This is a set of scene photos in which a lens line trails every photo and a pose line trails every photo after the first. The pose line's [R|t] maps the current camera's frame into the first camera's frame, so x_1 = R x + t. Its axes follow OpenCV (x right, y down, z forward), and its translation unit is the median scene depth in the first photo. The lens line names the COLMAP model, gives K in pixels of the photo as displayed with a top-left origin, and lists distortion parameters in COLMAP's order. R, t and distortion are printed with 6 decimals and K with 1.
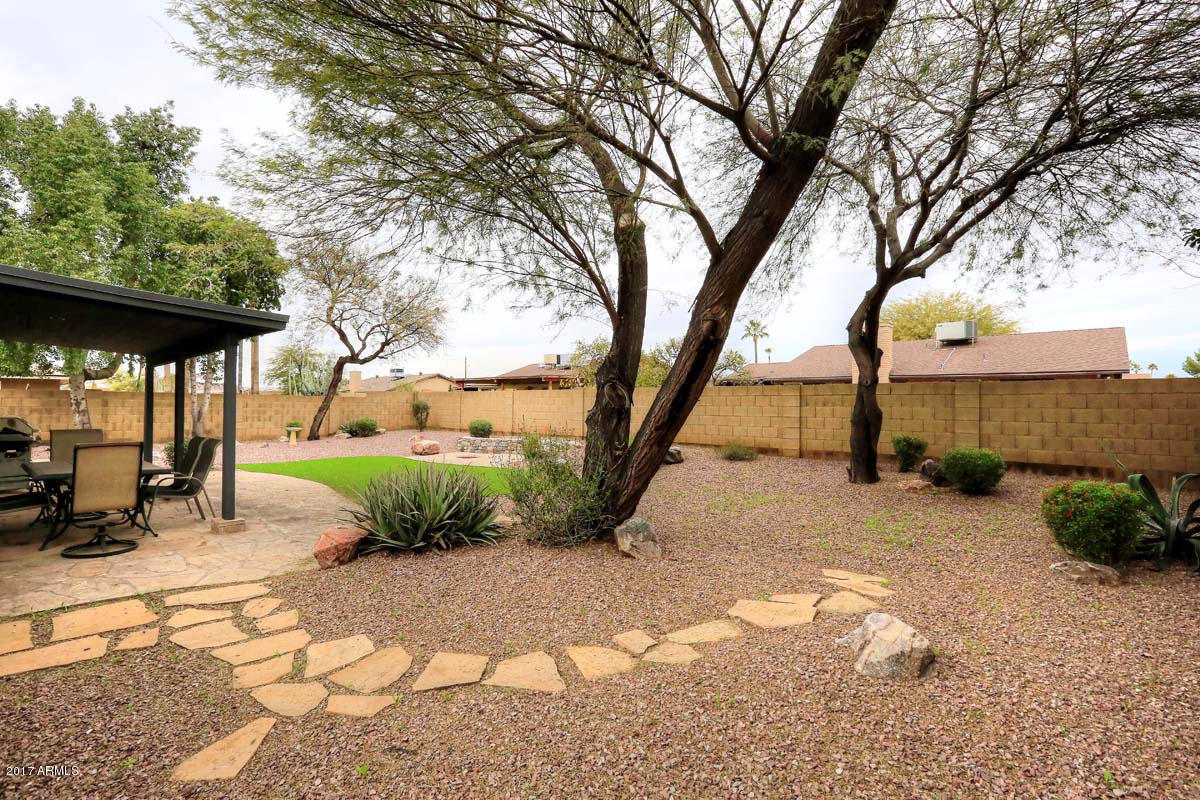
lens RADIAL K [[540.8, 0, 600.5], [0, 540.8, 401.2], [0, 0, 1]] dist [-0.000743, -0.000164]
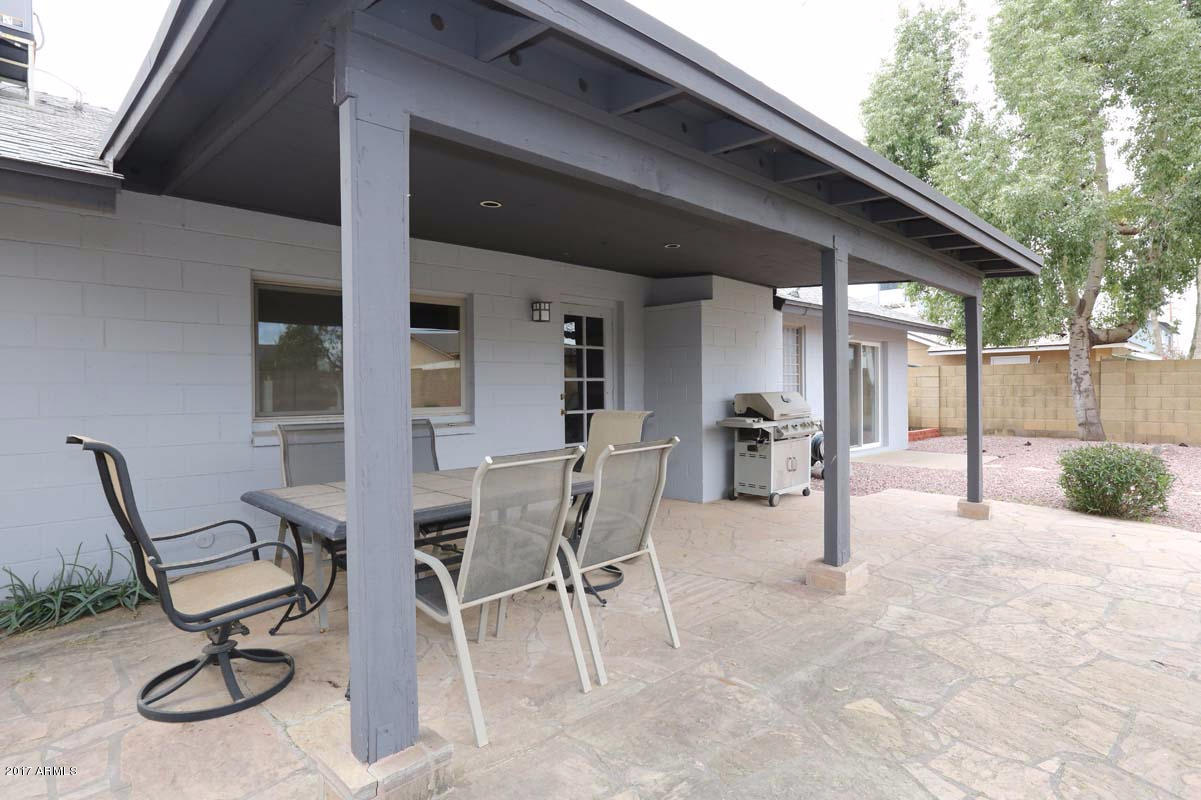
lens RADIAL K [[635.9, 0, 606.8], [0, 635.9, 392.3], [0, 0, 1]] dist [0.019105, 0.001168]
pose [[-0.021066, -0.003967, -0.999770, -0.114678], [0.015100, 0.999877, -0.004286, 0.011898], [0.999664, -0.015187, -0.021003, 0.338815]]
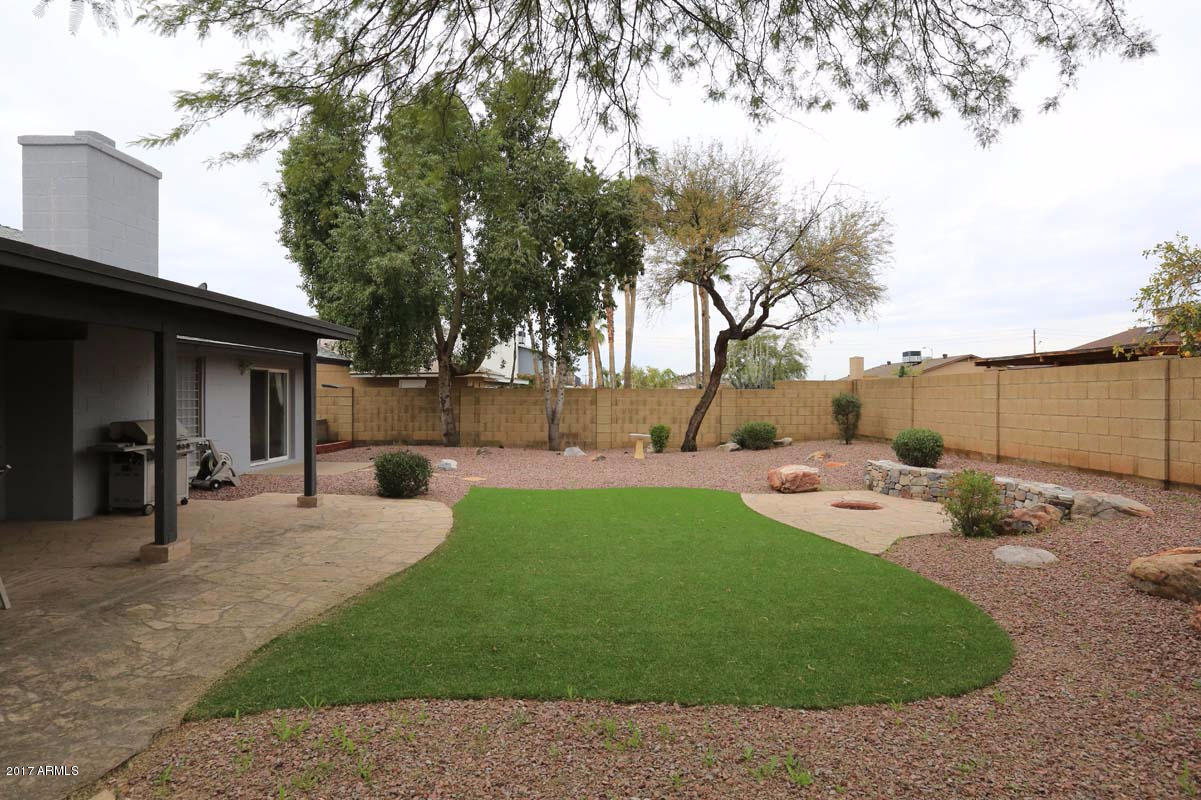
lens RADIAL K [[666.5, 0, 602.5], [0, 666.5, 396.9], [0, 0, 1]] dist [-0.031162, 0.021711]
pose [[0.674388, -0.008442, -0.738329, 0.044983], [0.010338, 0.999945, -0.001991, 0.000959], [0.738304, -0.006290, 0.674438, 0.349923]]
